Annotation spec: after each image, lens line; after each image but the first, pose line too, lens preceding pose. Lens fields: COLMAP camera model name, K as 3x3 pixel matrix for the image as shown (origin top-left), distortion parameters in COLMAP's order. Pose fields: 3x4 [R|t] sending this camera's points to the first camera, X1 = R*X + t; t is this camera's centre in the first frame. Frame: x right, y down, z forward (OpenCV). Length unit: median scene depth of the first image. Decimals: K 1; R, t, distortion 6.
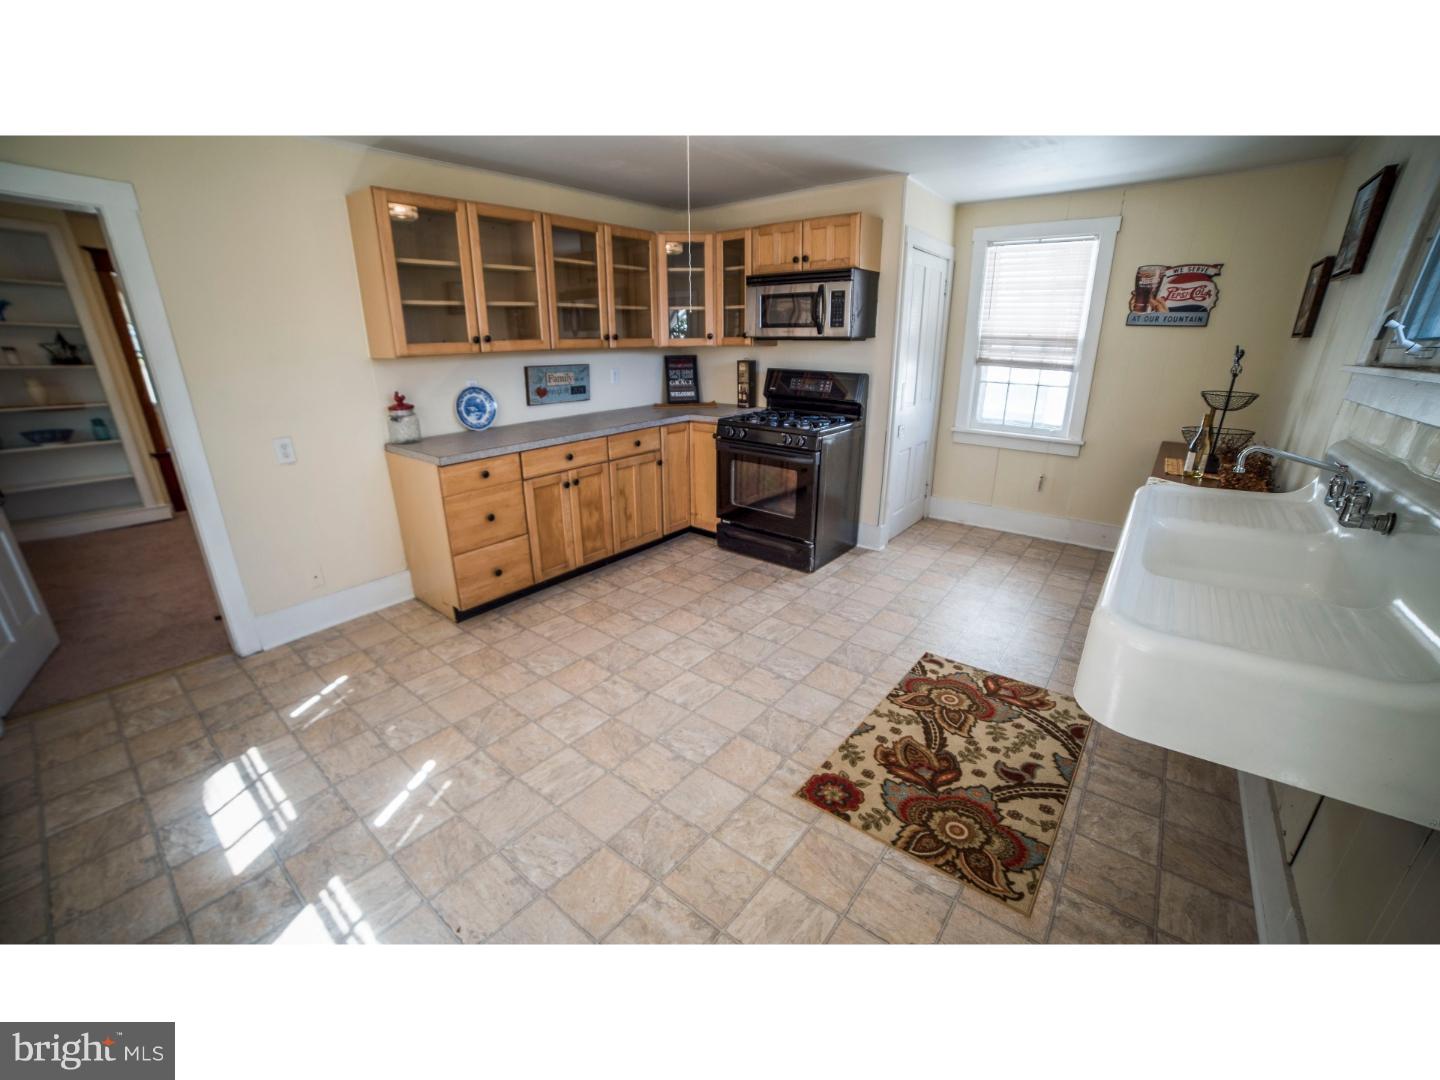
lens RADIAL K [[582.2, 0, 717.9], [0, 582.2, 547.5], [0, 0, 1]] dist [-0.117165, 0.046128]
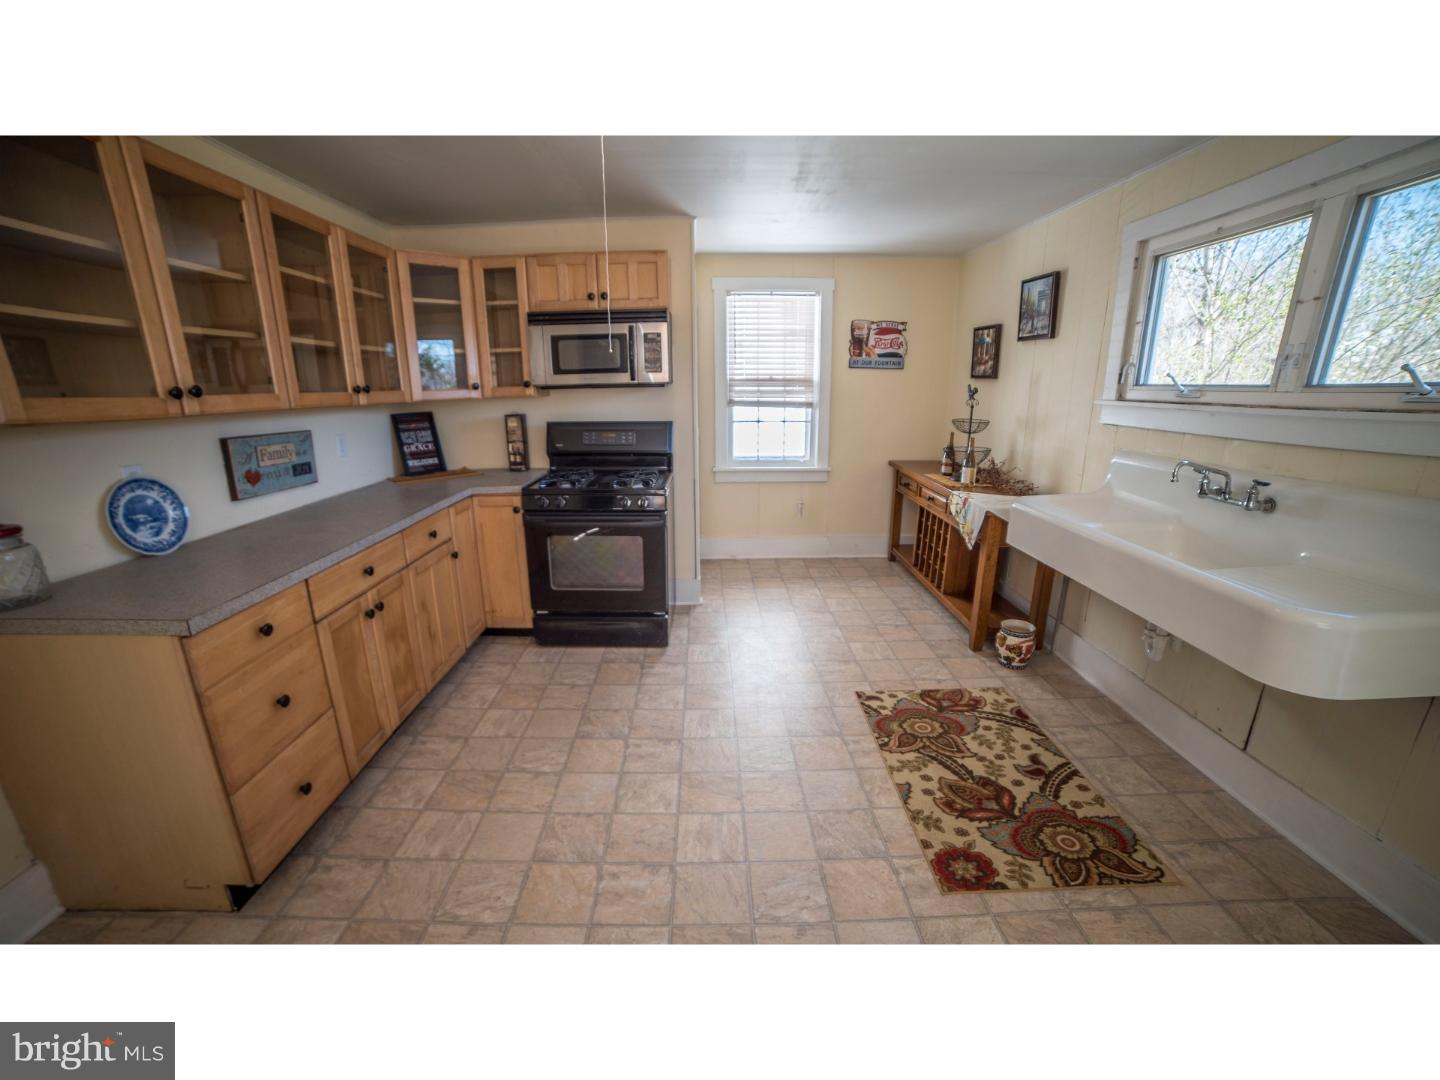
lens RADIAL K [[582.2, 0, 717.9], [0, 582.2, 547.5], [0, 0, 1]] dist [-0.117165, 0.046128]
pose [[0.776441, -0.172012, 0.606260, -0.307200], [0.217698, 0.976014, -0.001887, -0.089481], [-0.591394, 0.133447, 0.795264, 0.244579]]
